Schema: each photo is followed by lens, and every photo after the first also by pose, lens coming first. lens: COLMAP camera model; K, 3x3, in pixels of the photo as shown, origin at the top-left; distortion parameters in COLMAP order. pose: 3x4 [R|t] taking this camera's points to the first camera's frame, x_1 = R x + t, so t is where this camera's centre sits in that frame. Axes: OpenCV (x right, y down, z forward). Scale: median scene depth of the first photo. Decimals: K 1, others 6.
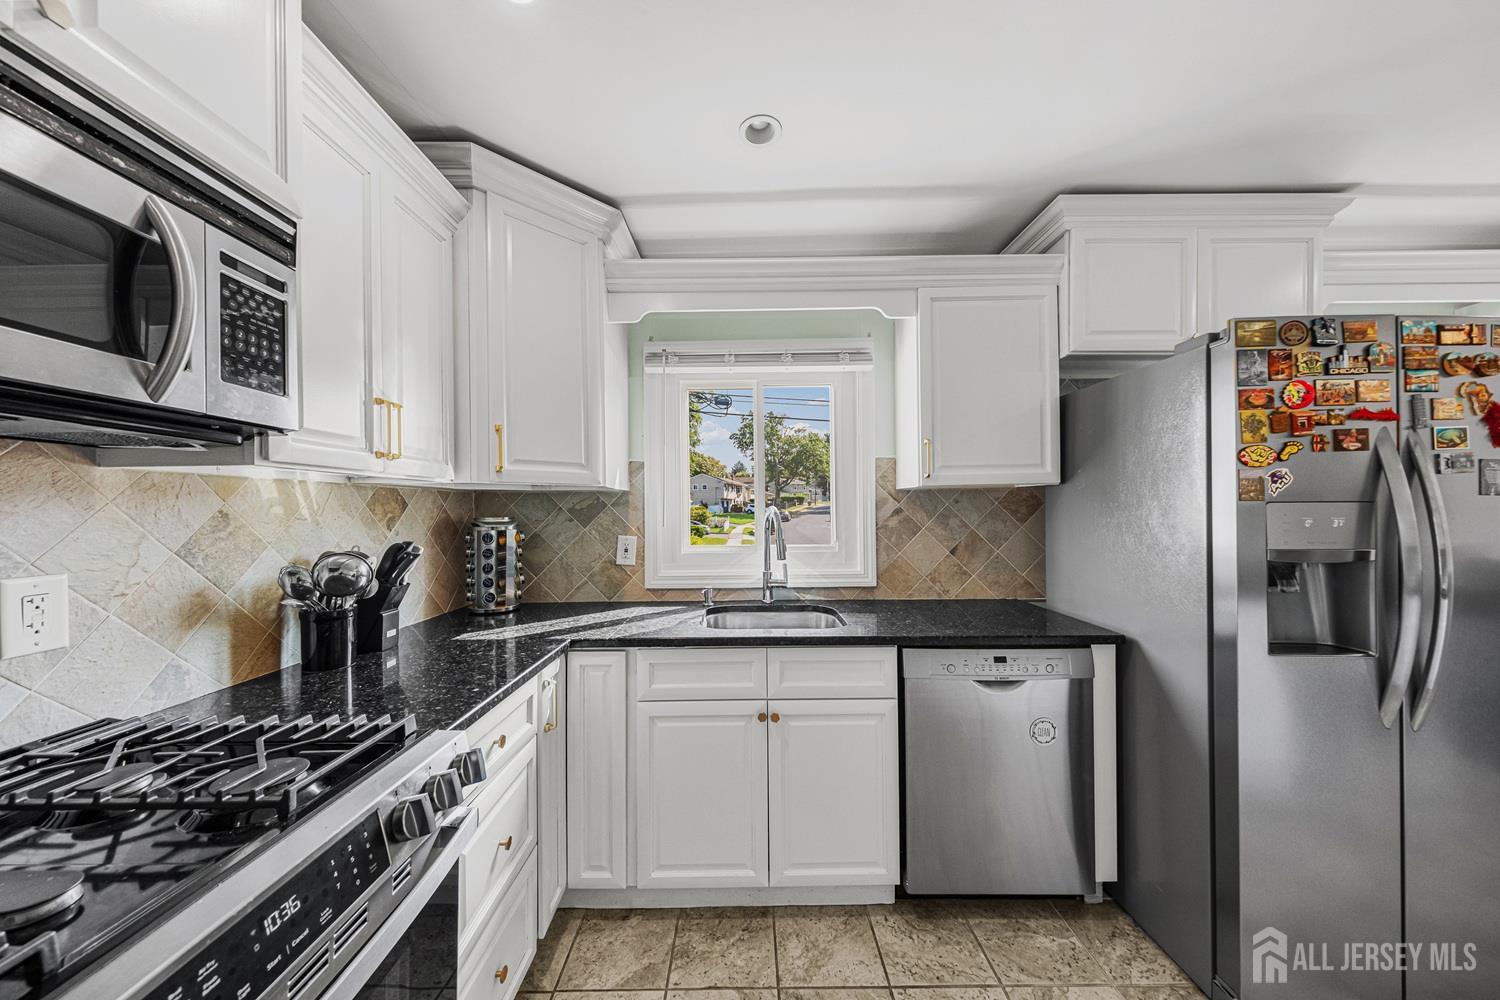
lens RADIAL K [[511.4, 0, 743.7], [0, 511.4, 505.5], [0, 0, 1]] dist [0.008047, -0.001534]
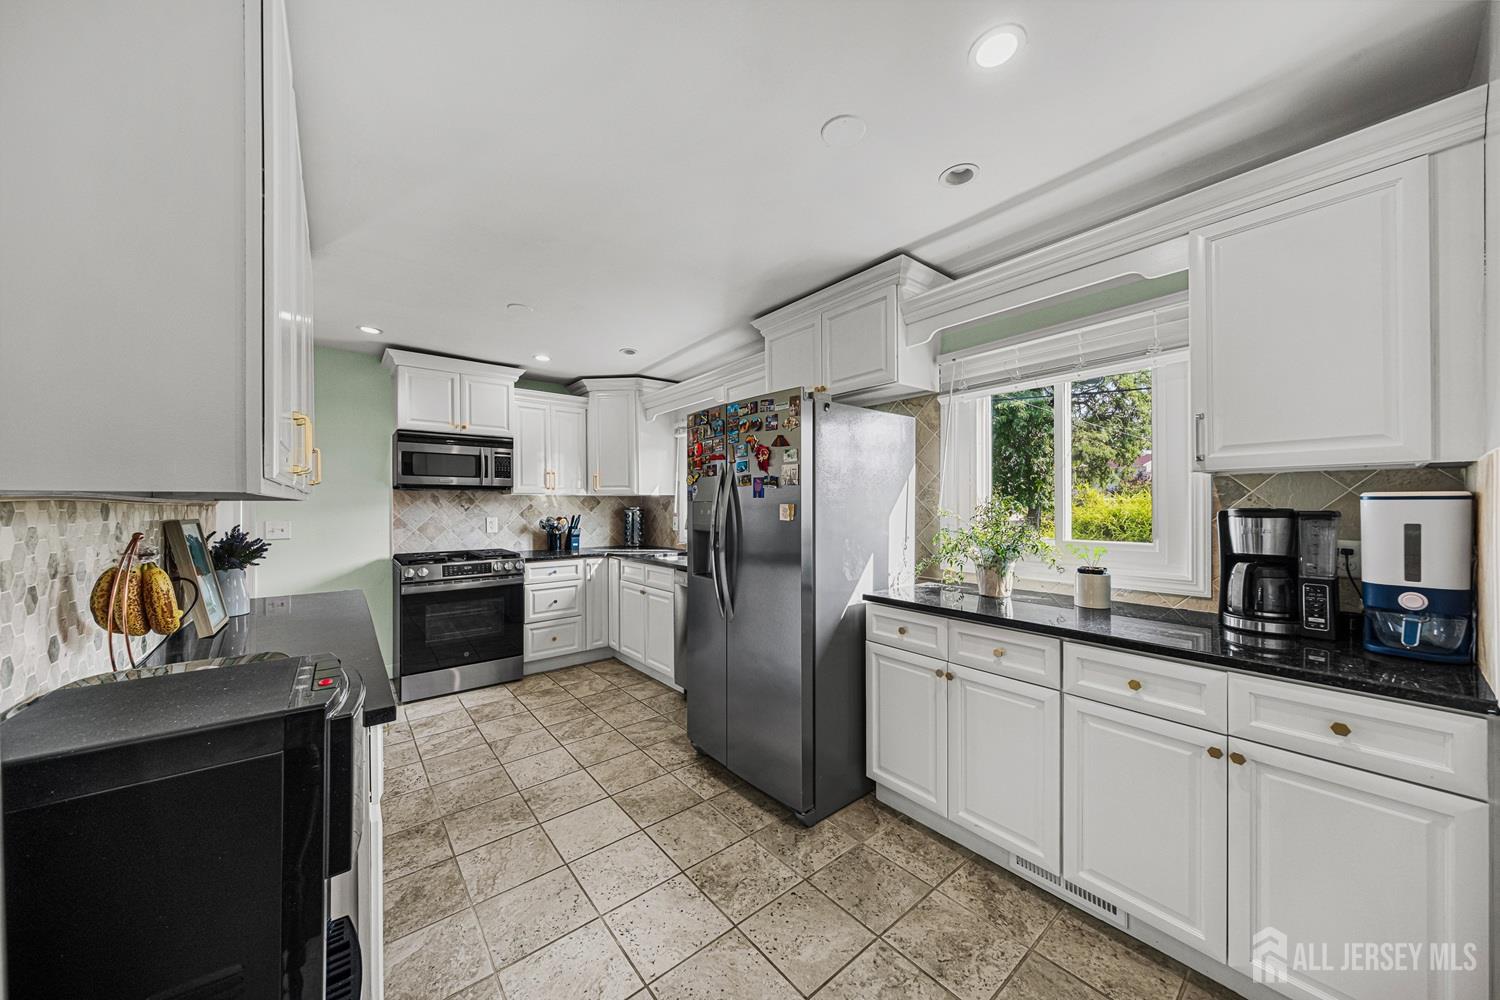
lens RADIAL K [[507.9, 0, 748.0], [0, 507.9, 499.7], [0, 0, 1]] dist [0.010649, -0.001710]
pose [[0.629101, -0.003577, -0.777316, 2.022287], [0.007339, 0.999972, 0.001338, -0.012196], [0.777289, -0.006547, 0.629110, -0.087972]]
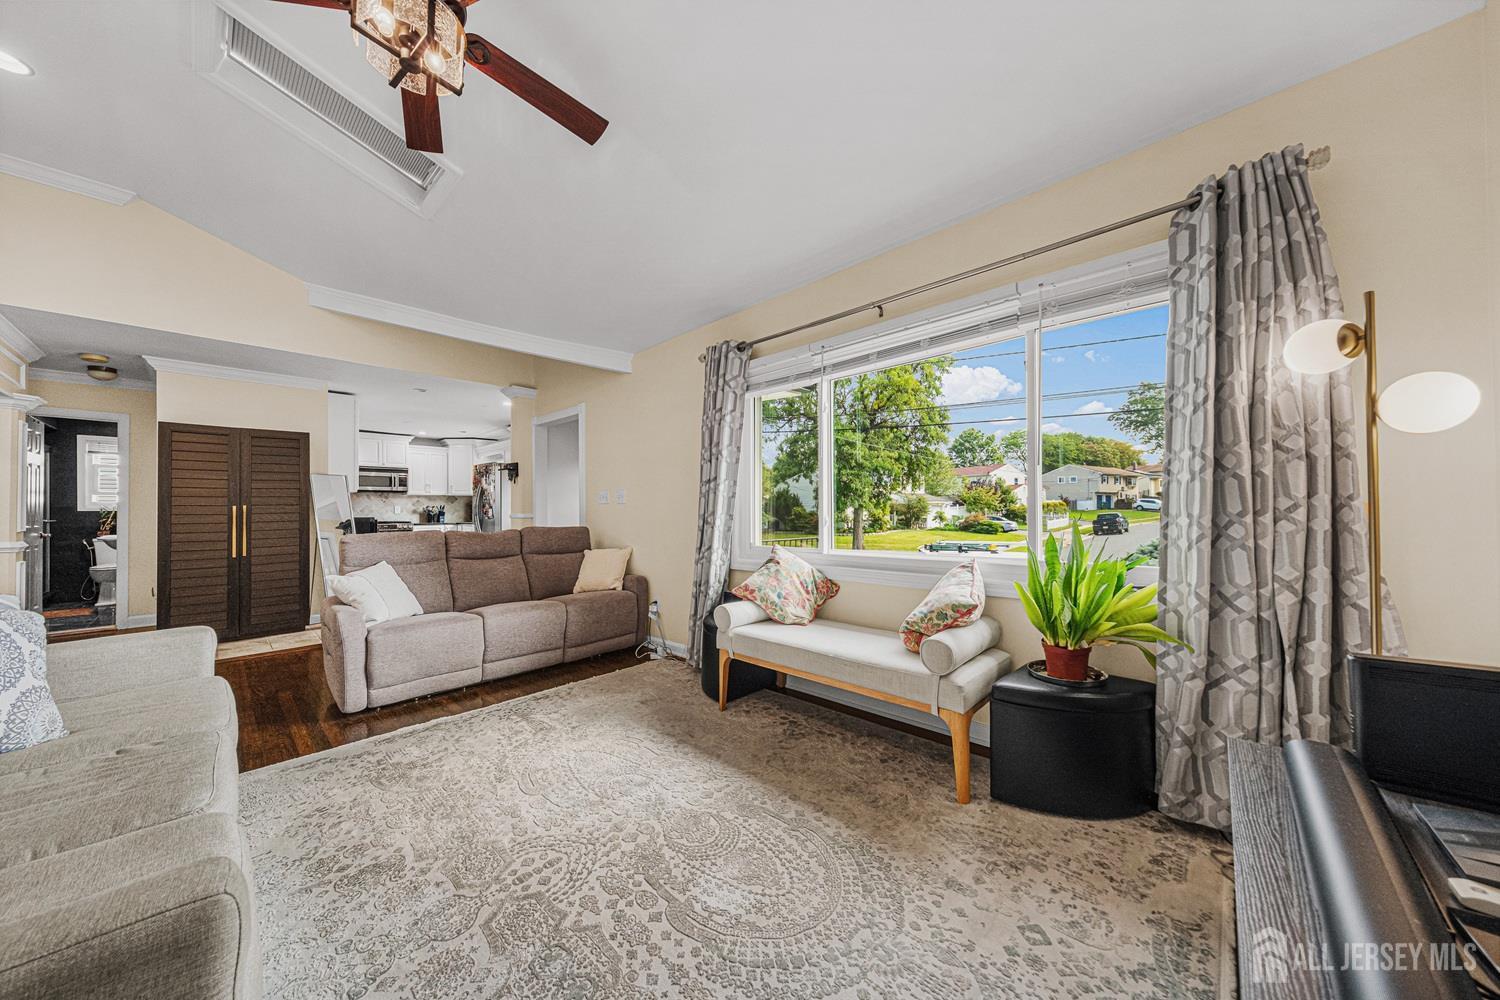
lens RADIAL K [[507.9, 0, 744.9], [0, 507.9, 504.0], [0, 0, 1]] dist [0.010649, -0.001710]
pose [[0.724086, 0.007996, -0.689663, 5.317394], [-0.002615, 0.999957, 0.008848, -0.001472], [0.689704, -0.004603, 0.724076, -0.789262]]
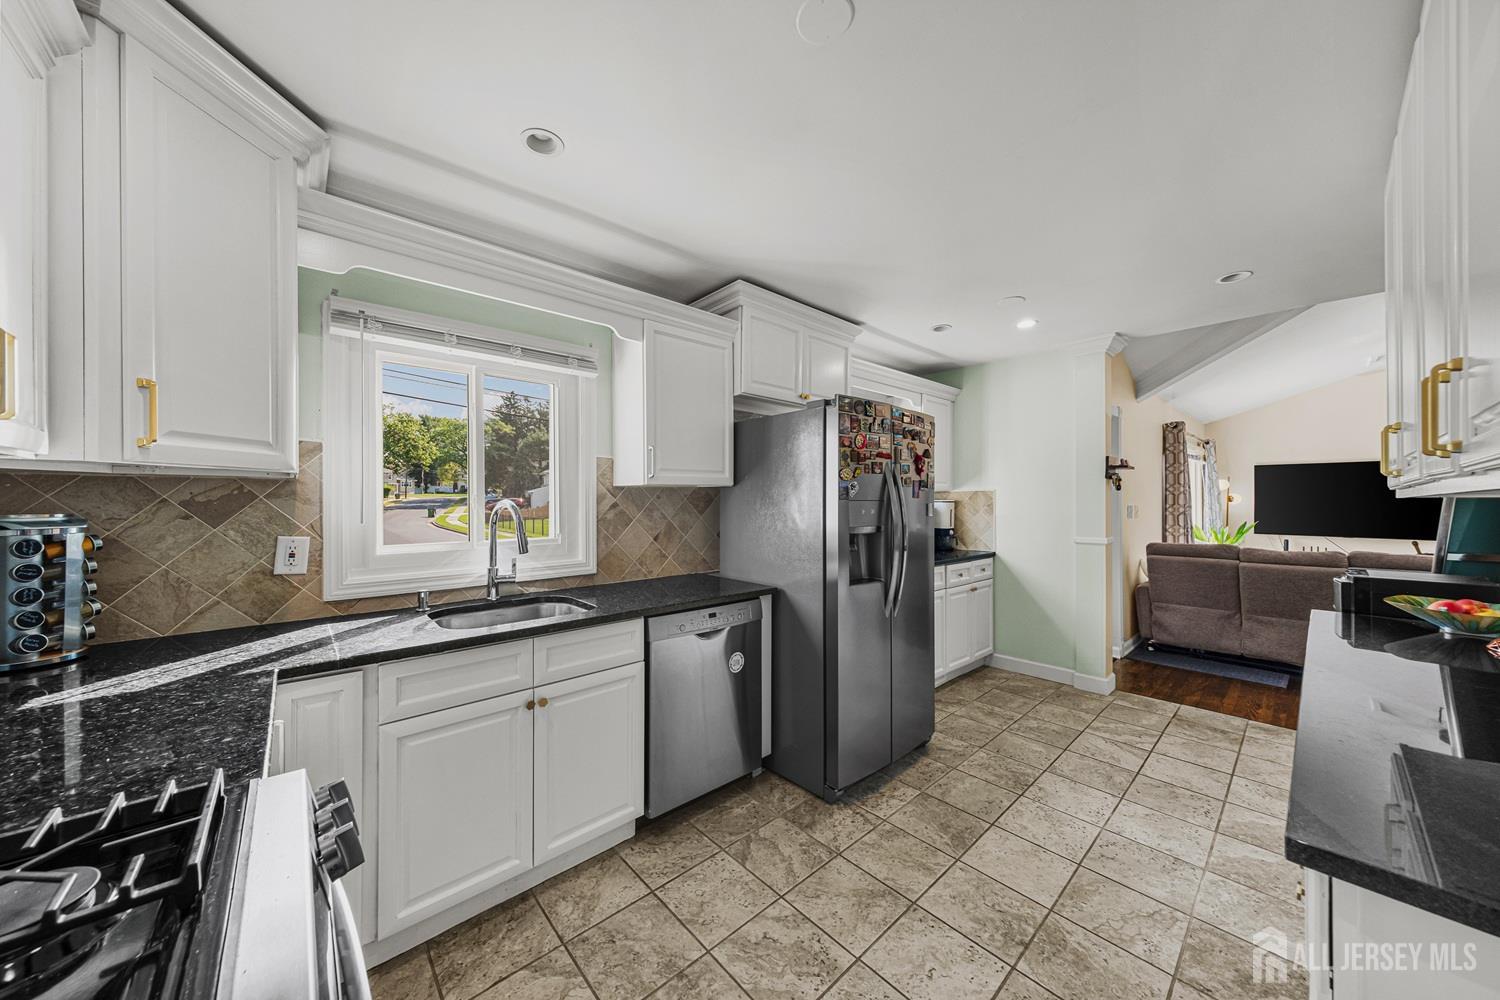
lens RADIAL K [[507.9, 0, 743.5], [0, 507.9, 498.8], [0, 0, 1]] dist [0.010649, -0.001710]
pose [[0.748689, 0.010078, 0.662845, -0.303092], [-0.008760, 0.999948, -0.005308, 0.000140], [-0.662864, -0.001833, 0.748738, -0.048277]]
